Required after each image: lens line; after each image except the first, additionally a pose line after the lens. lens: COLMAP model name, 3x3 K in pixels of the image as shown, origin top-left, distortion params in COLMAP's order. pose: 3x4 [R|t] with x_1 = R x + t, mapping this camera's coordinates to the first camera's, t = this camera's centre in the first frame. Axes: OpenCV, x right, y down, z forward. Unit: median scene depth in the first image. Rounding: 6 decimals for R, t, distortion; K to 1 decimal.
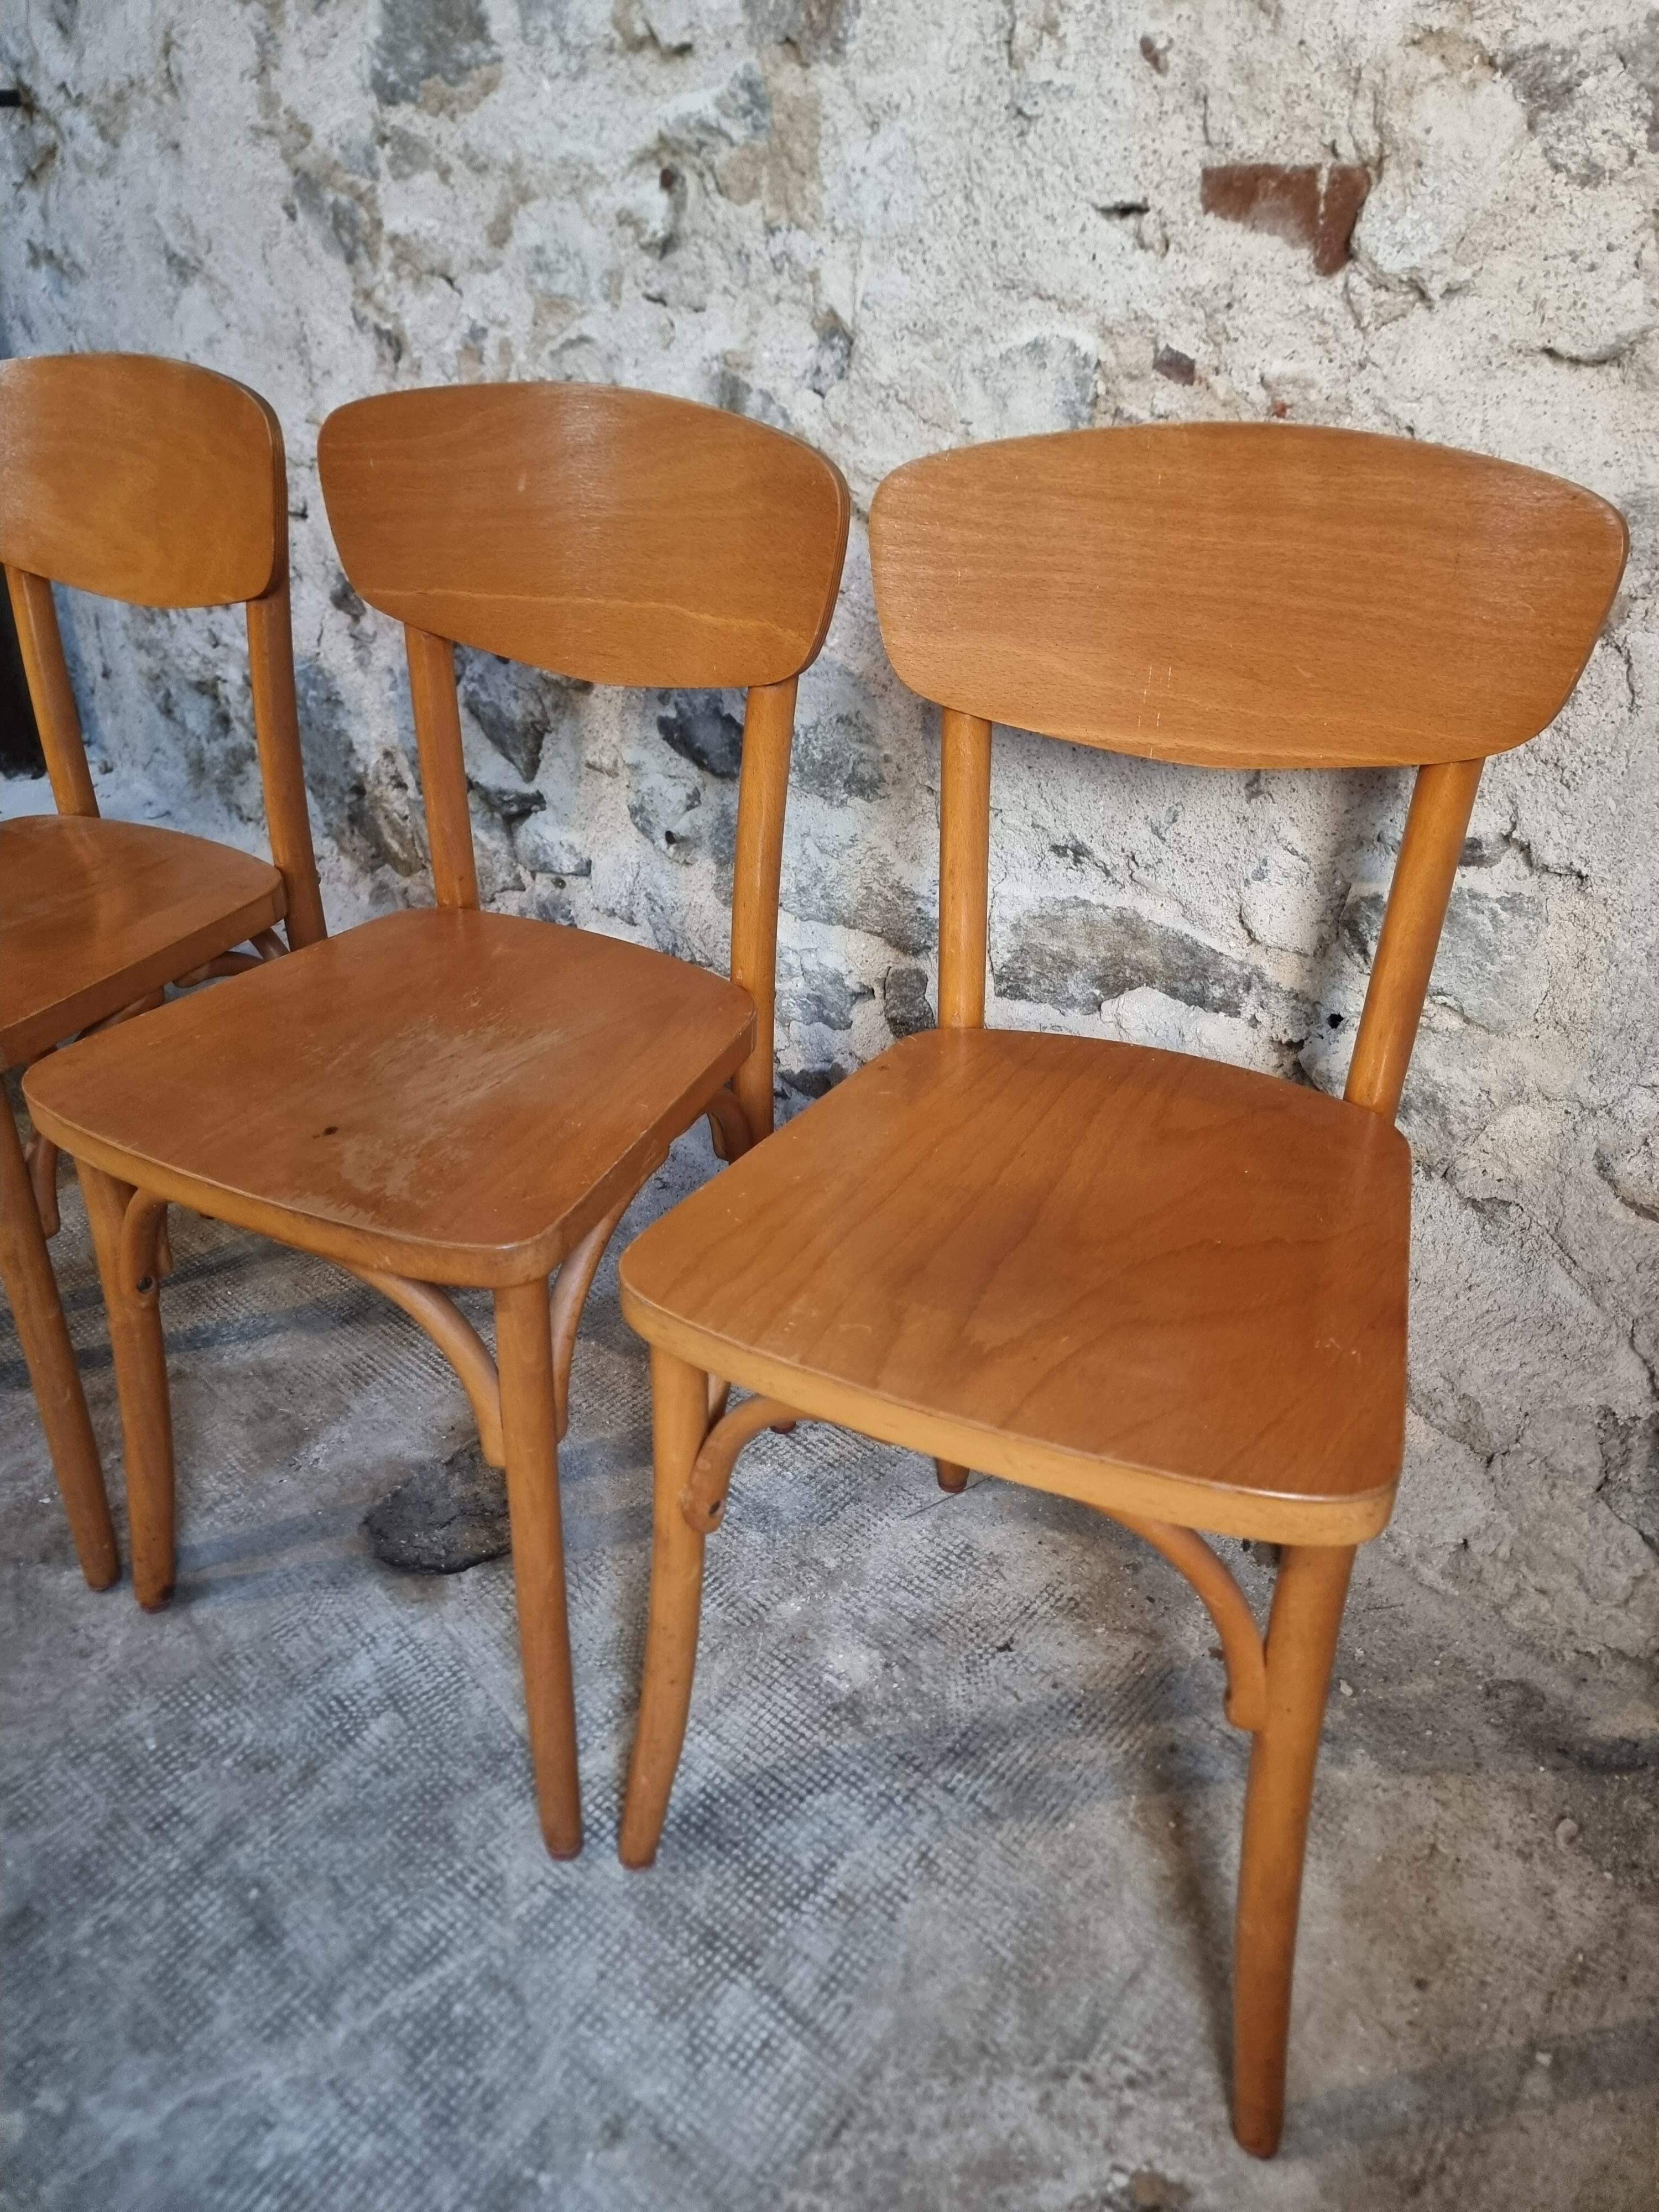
lens RADIAL K [[1563.2, 0, 812.9], [0, 1563.2, 1110.7], [0, 0, 1]] dist [0.062423, -0.061961]
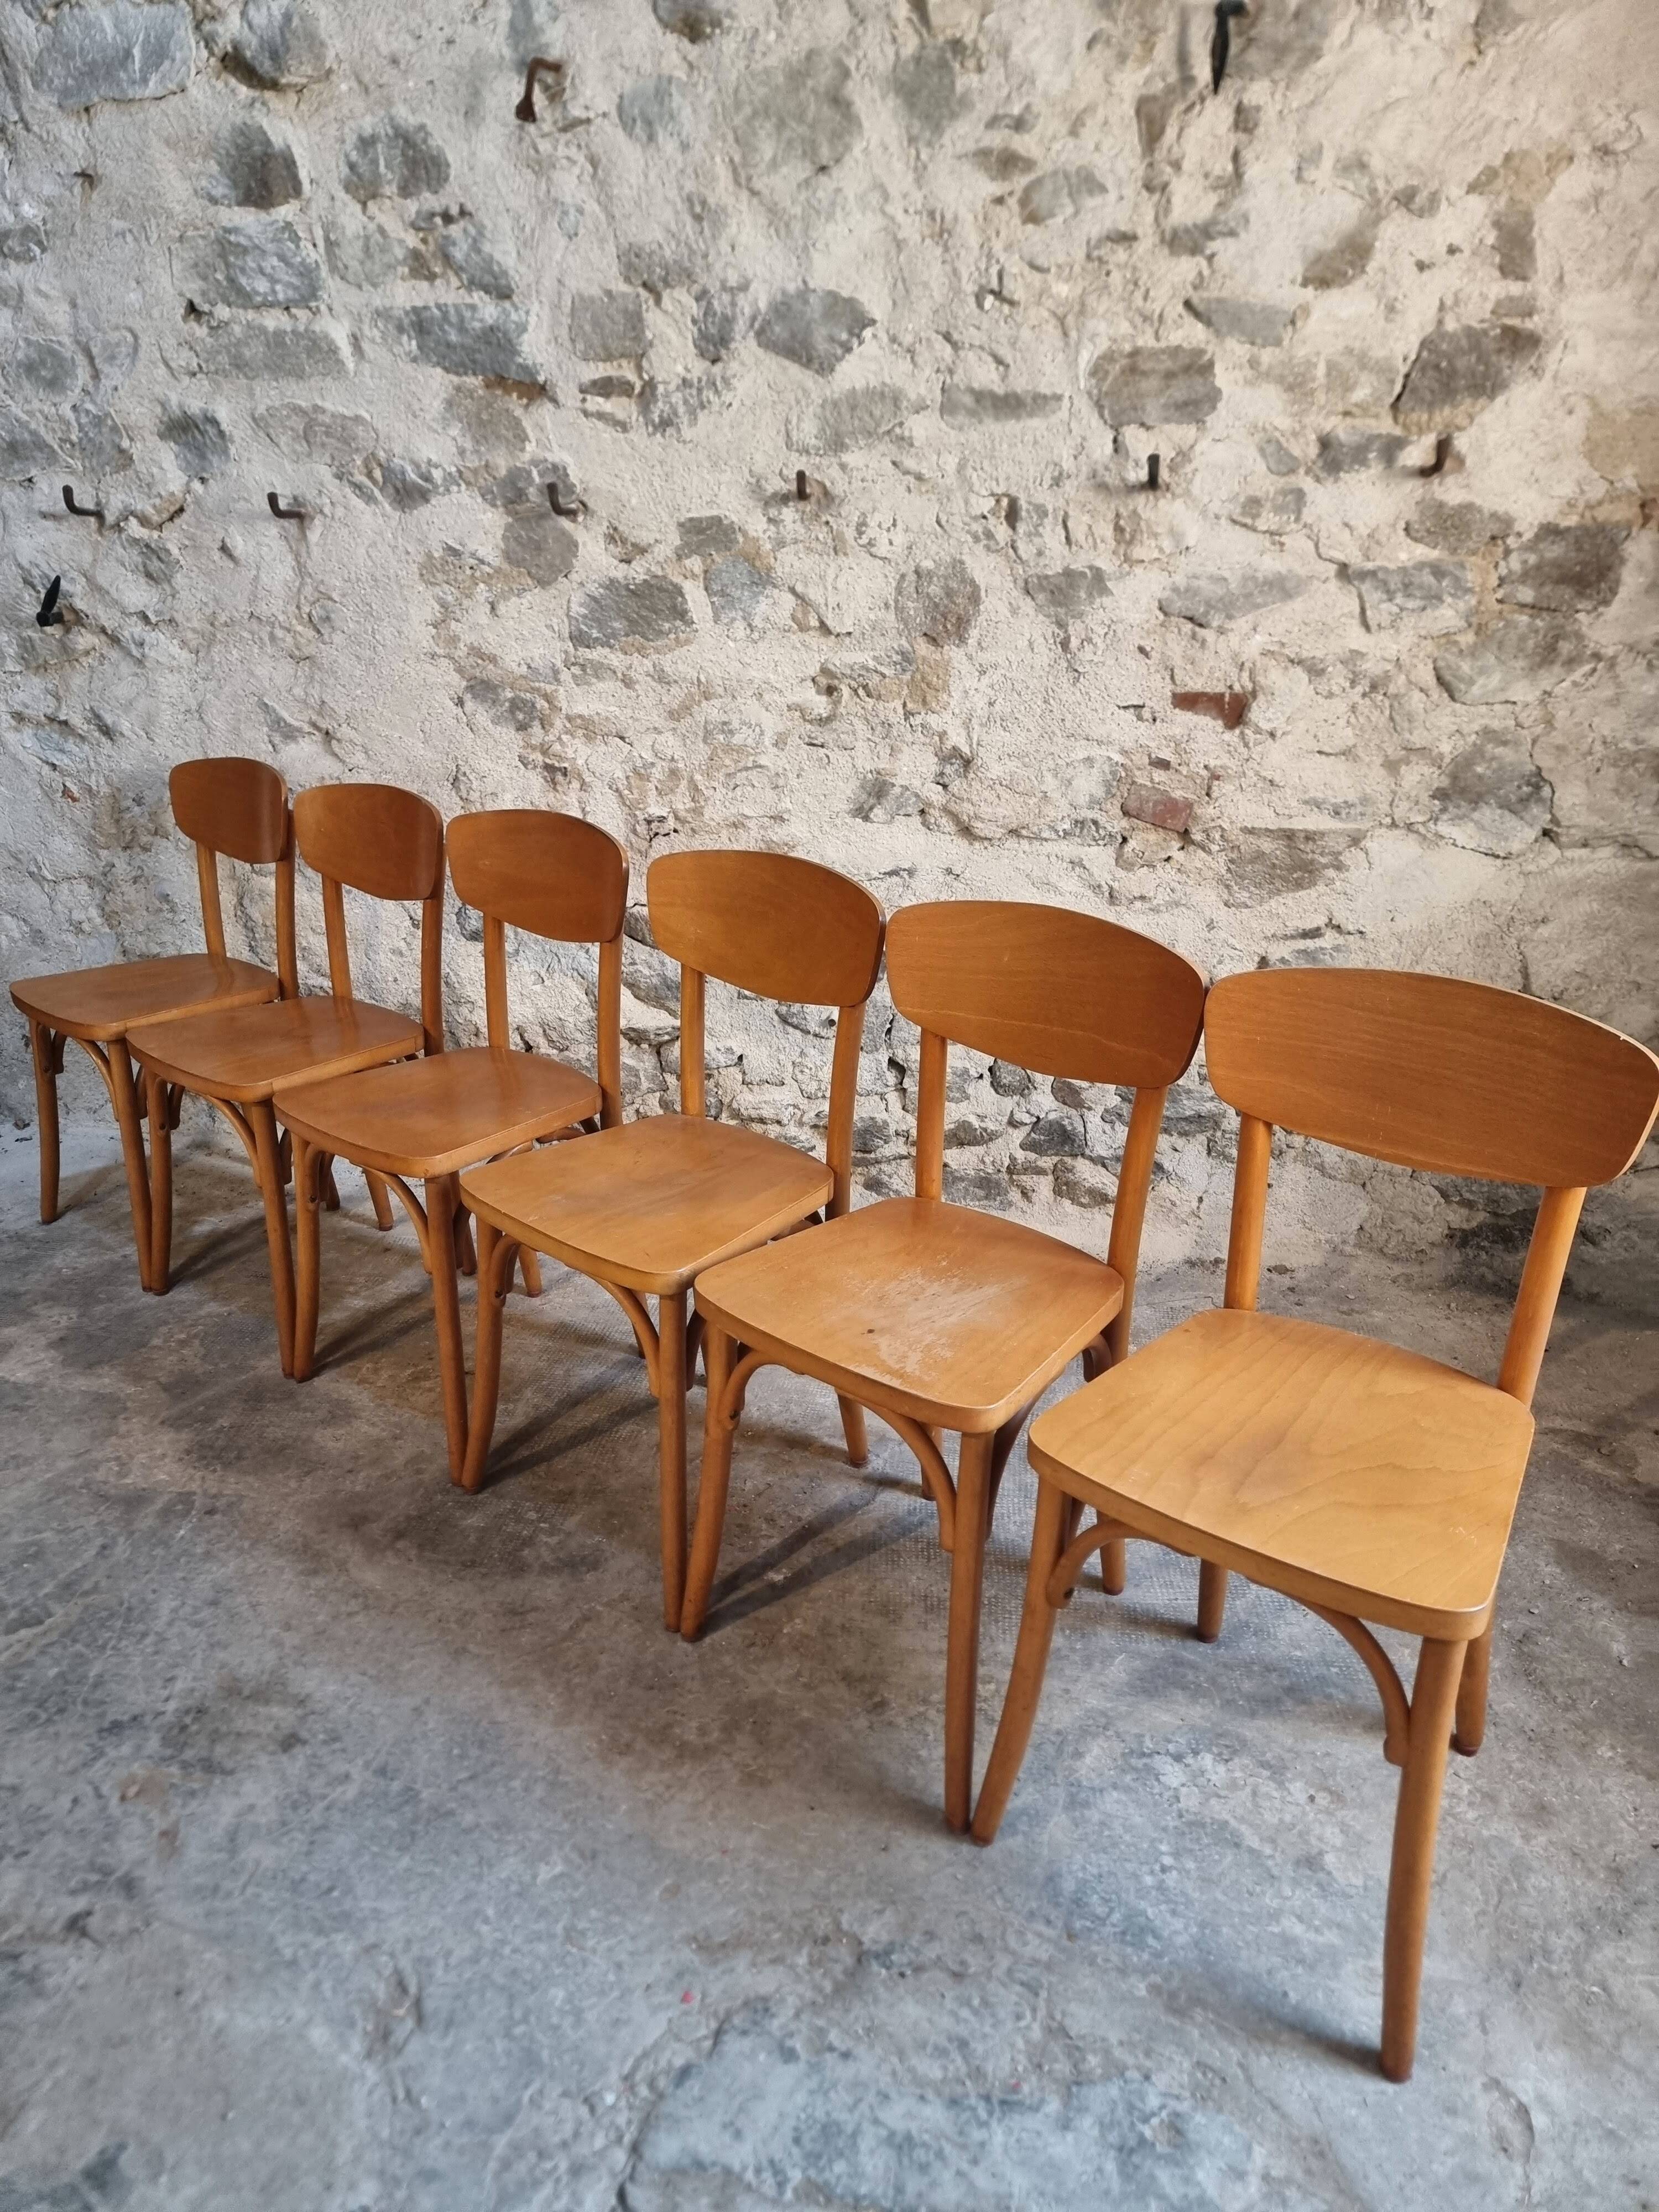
lens RADIAL K [[1535.7, 0, 807.1], [0, 1535.7, 1105.7], [0, 0, 1]] dist [0.067196, -0.071050]
pose [[0.846534, -0.200017, 0.493329, -1.241706], [0.279115, 0.955899, -0.091390, 0.079943], [-0.453293, 0.215060, 0.865028, -0.572268]]
